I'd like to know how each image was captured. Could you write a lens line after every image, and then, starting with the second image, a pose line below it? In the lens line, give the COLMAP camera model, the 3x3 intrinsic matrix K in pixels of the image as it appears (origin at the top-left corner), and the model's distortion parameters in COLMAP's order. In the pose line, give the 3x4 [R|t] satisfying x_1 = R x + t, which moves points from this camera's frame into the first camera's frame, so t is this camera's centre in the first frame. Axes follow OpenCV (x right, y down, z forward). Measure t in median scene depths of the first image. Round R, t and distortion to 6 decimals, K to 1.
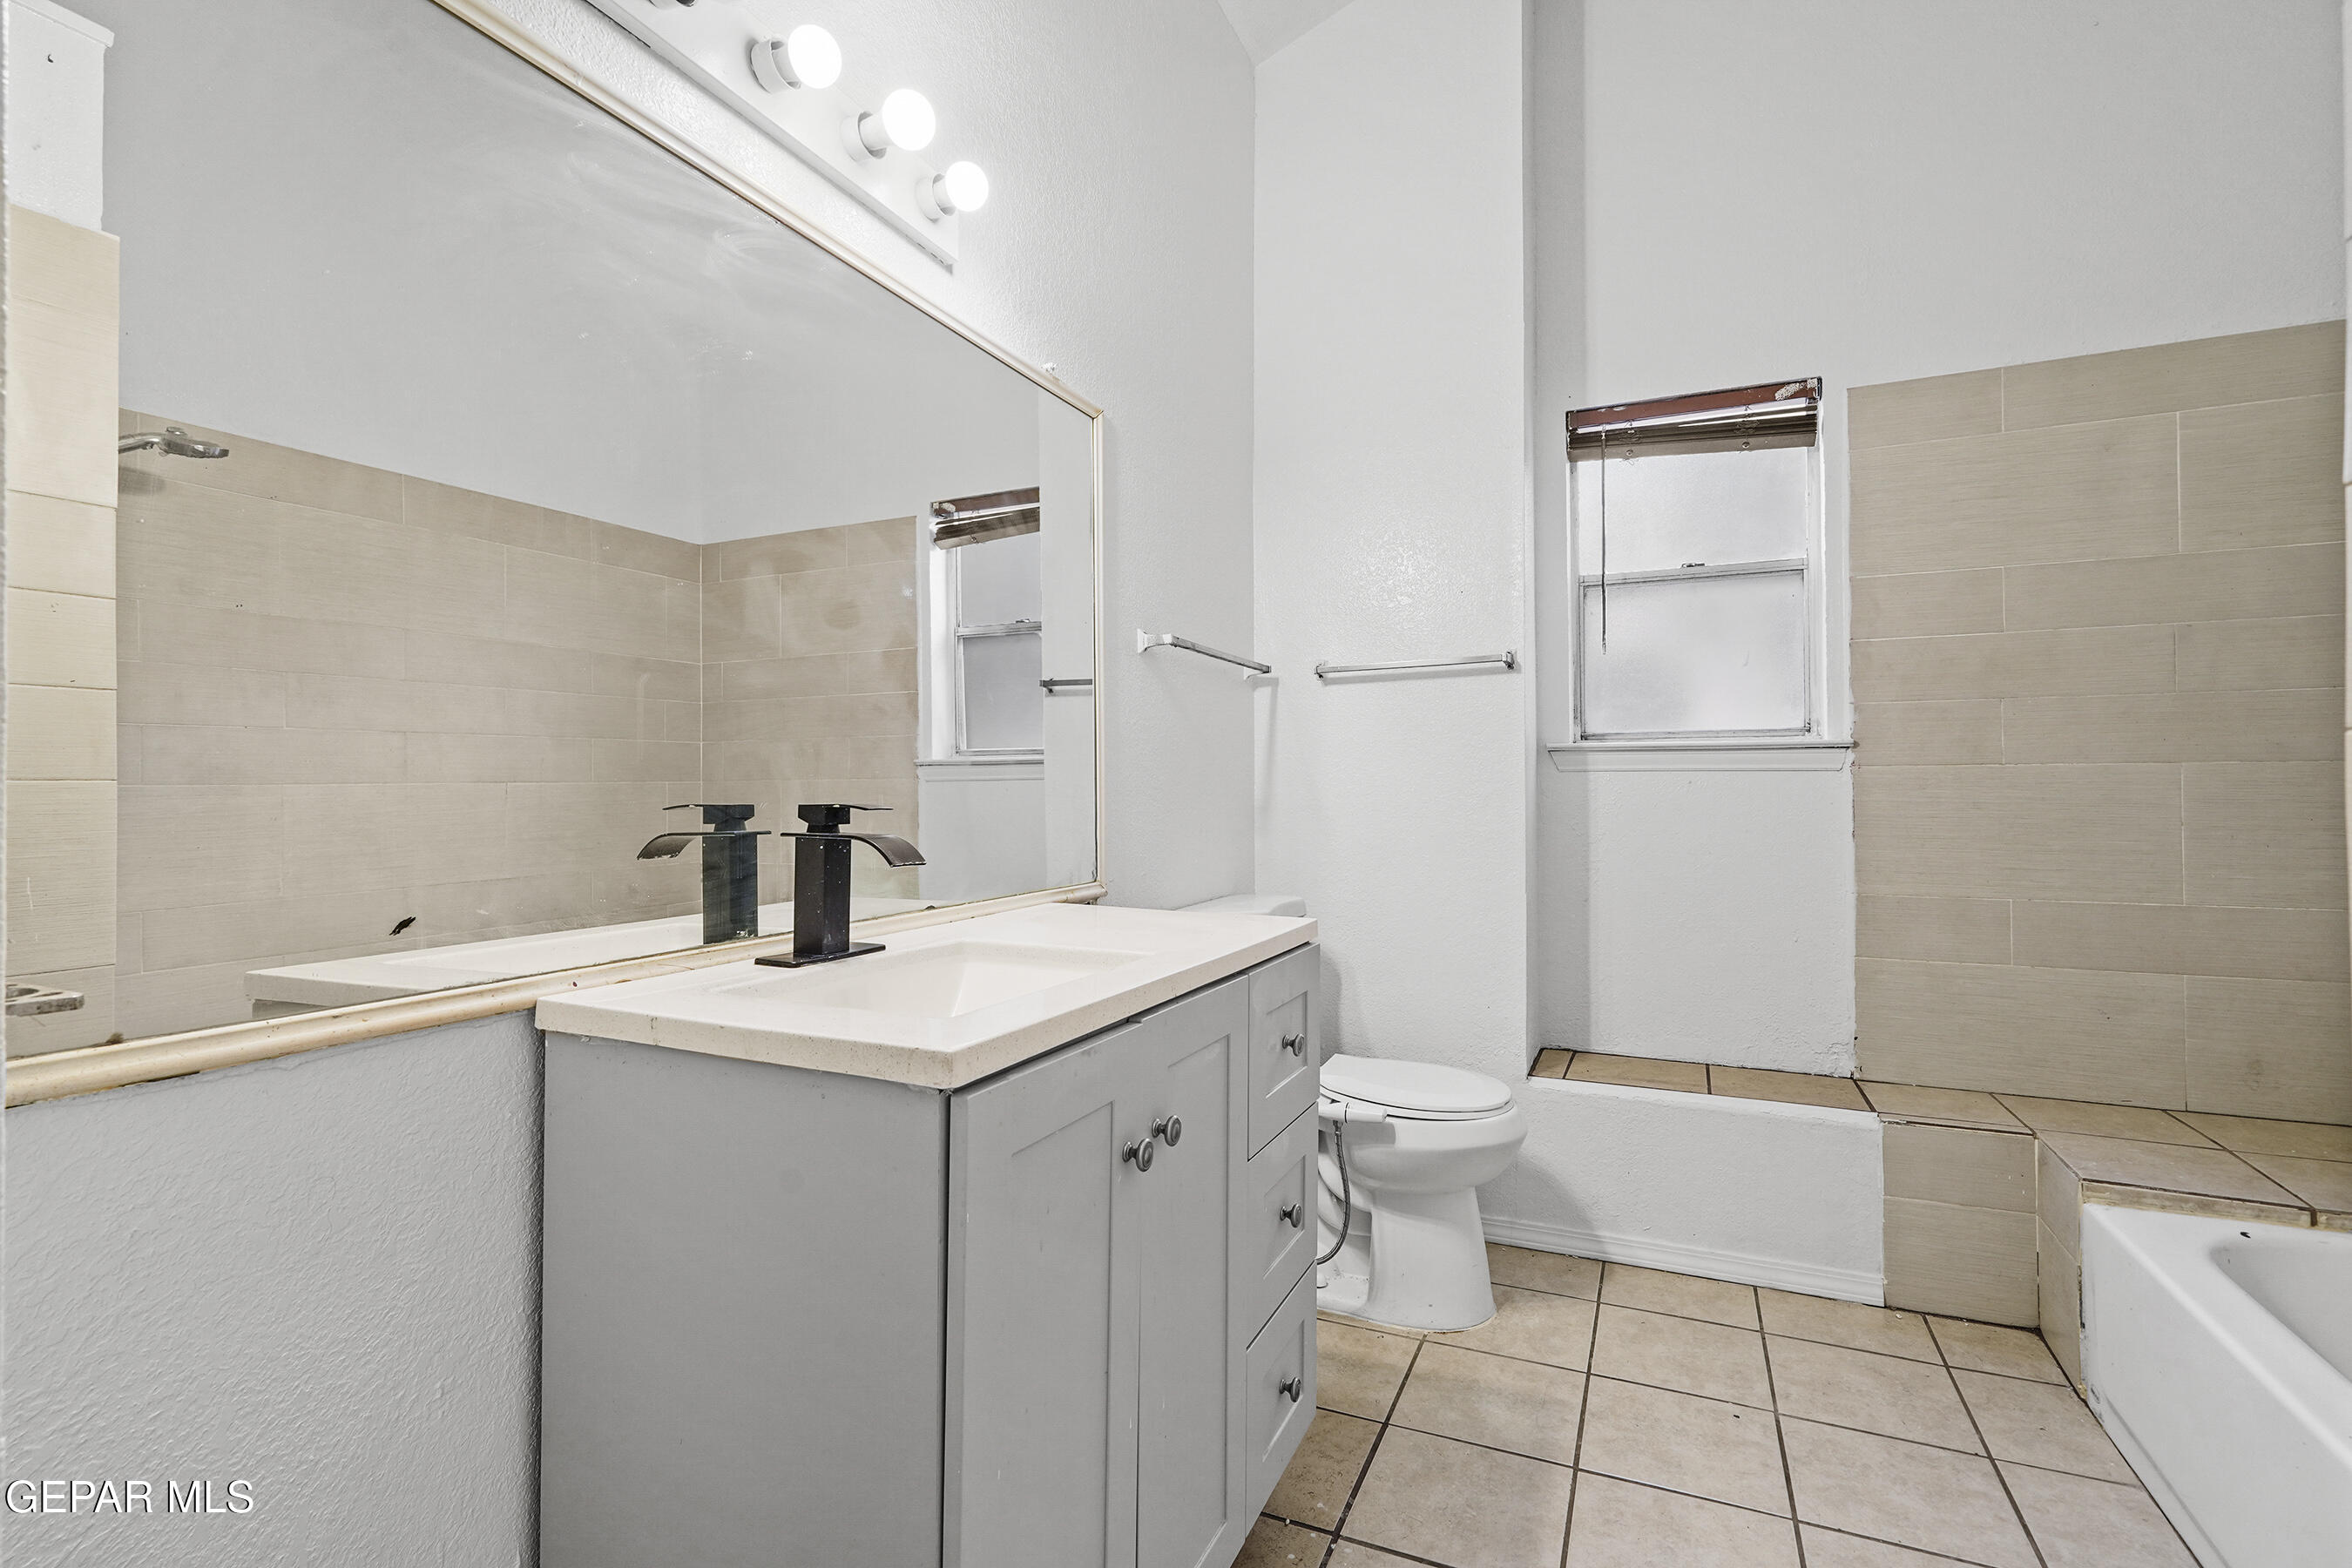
lens RADIAL K [[1134.8, 0, 1168.0], [0, 1134.8, 747.1], [0, 0, 1]] dist [0.000403, 0.000043]
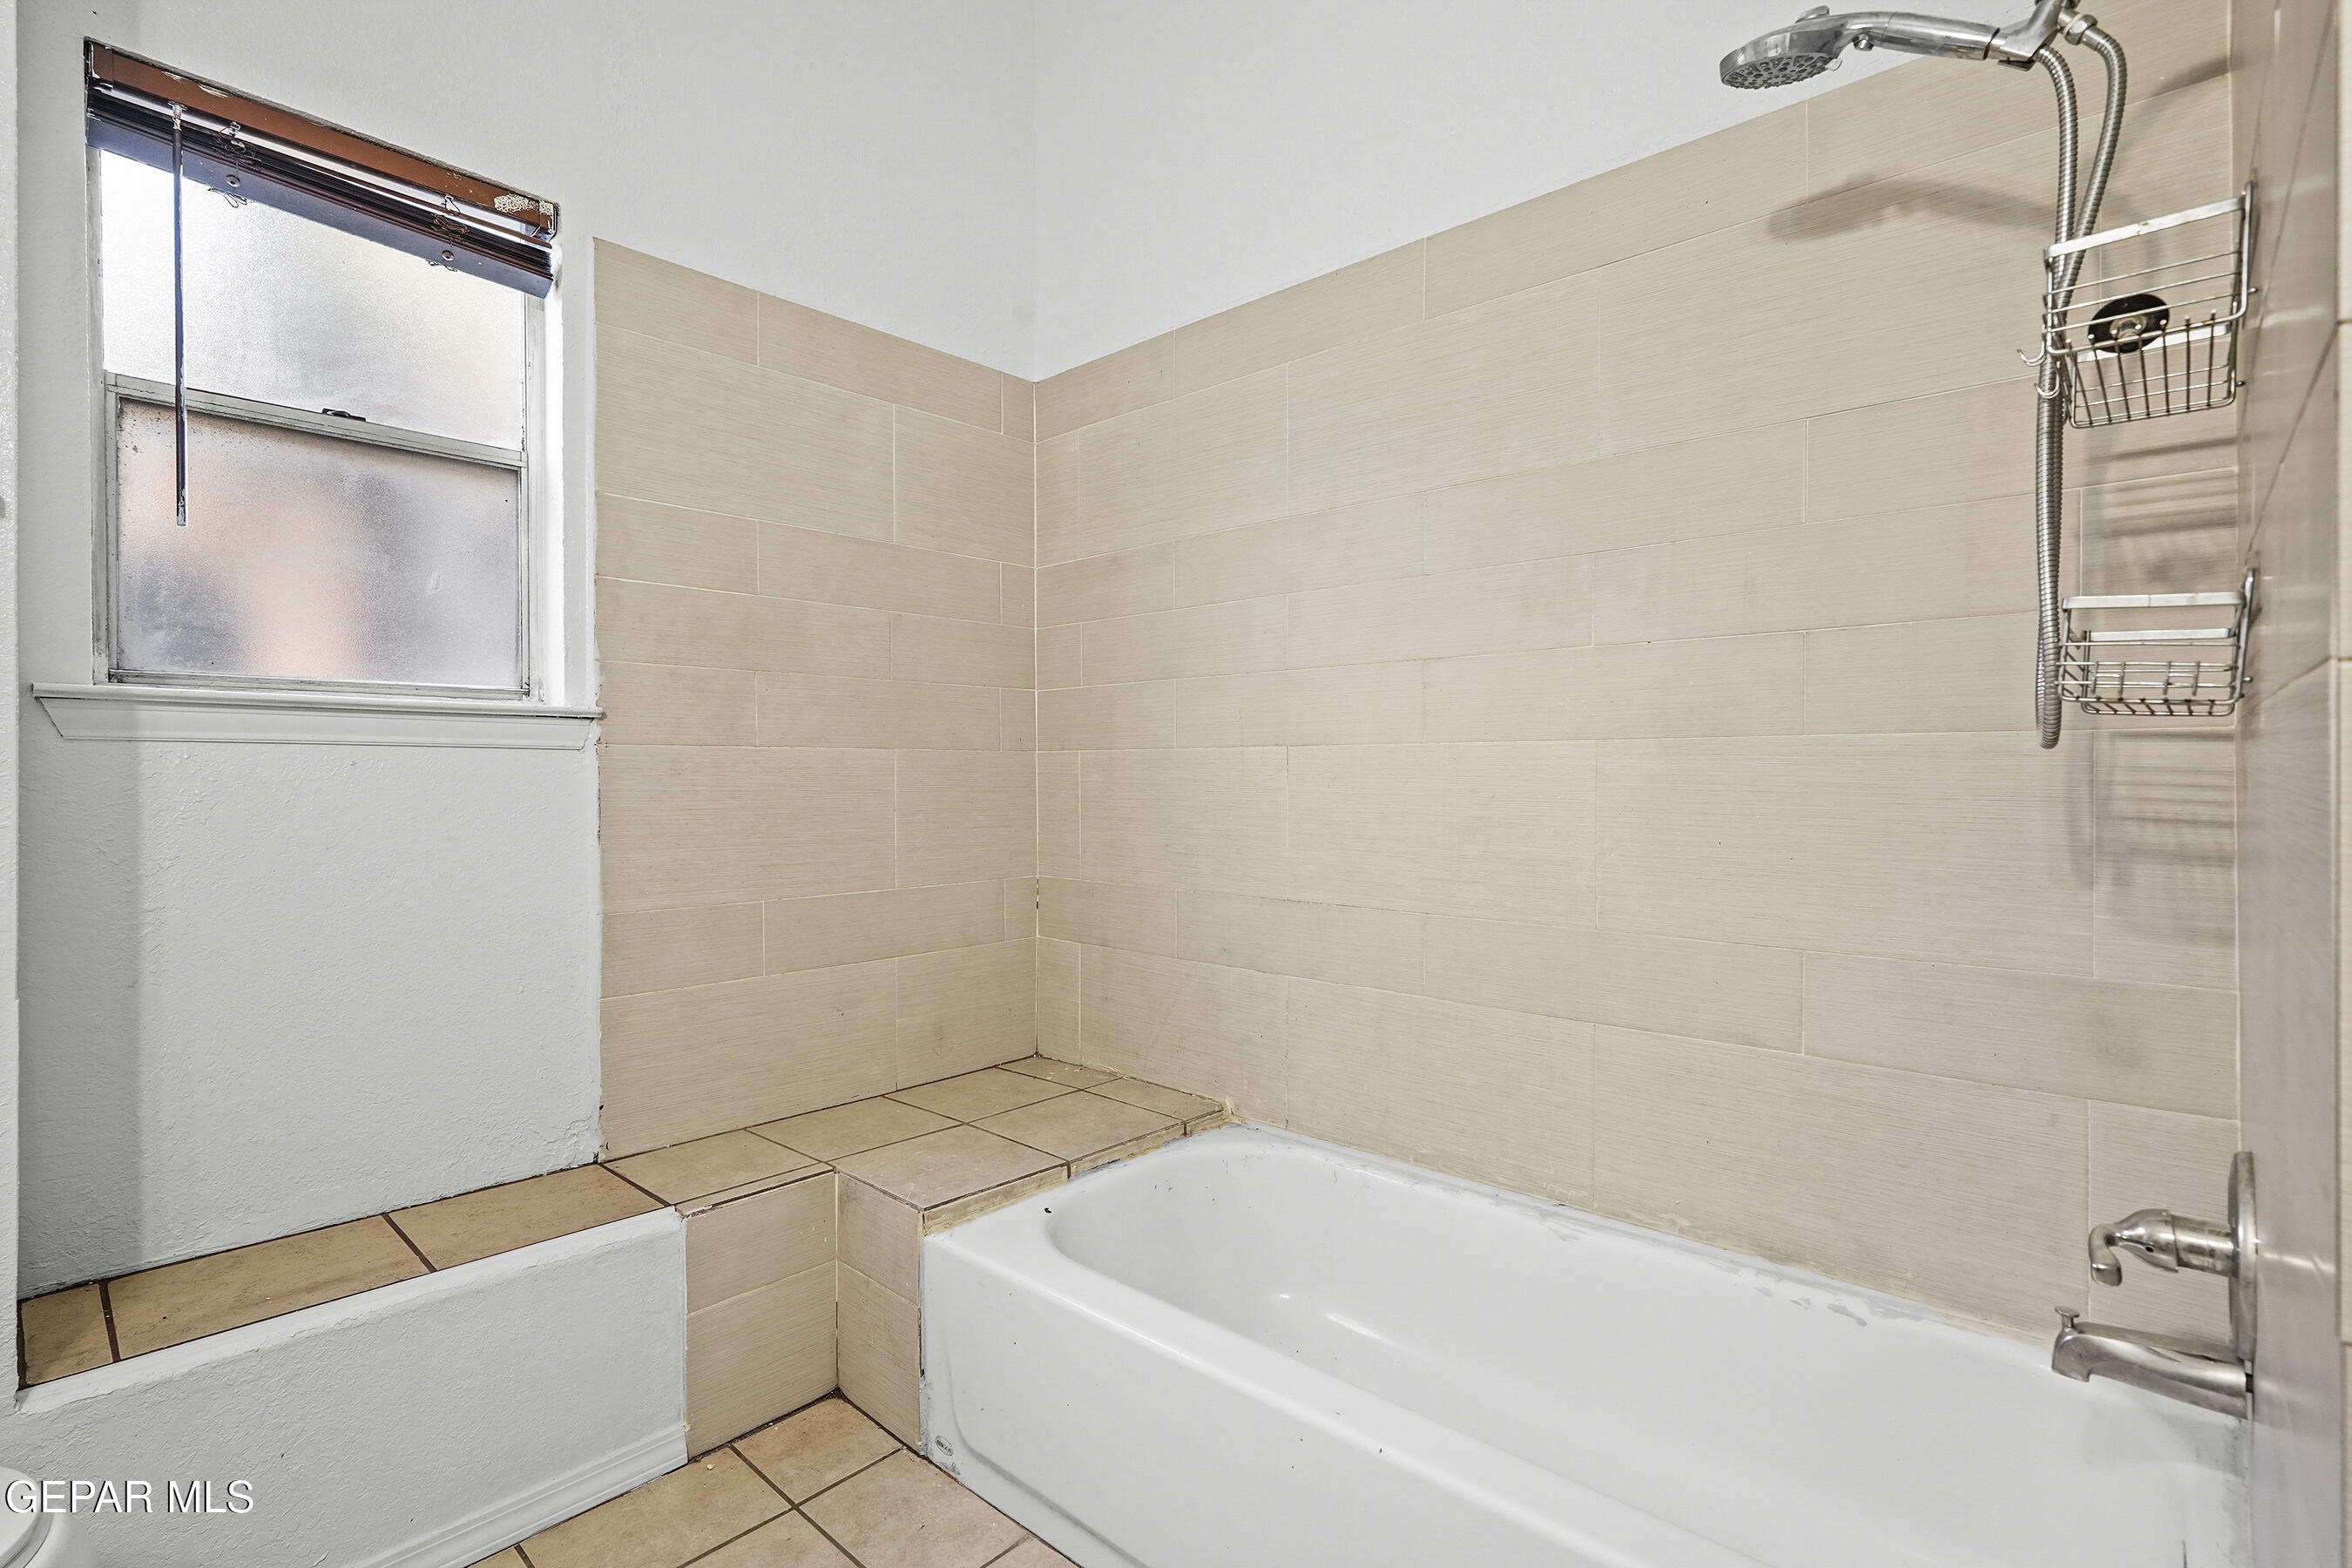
lens RADIAL K [[1088.0, 0, 1173.4], [0, 1088.0, 776.4], [0, 0, 1]] dist [-0.000464, 0.000101]
pose [[0.303901, 0.001352, 0.952703, 0.036677], [-0.033290, 0.999403, 0.009201, 0.019026], [-0.952122, -0.034512, 0.303764, 0.424062]]
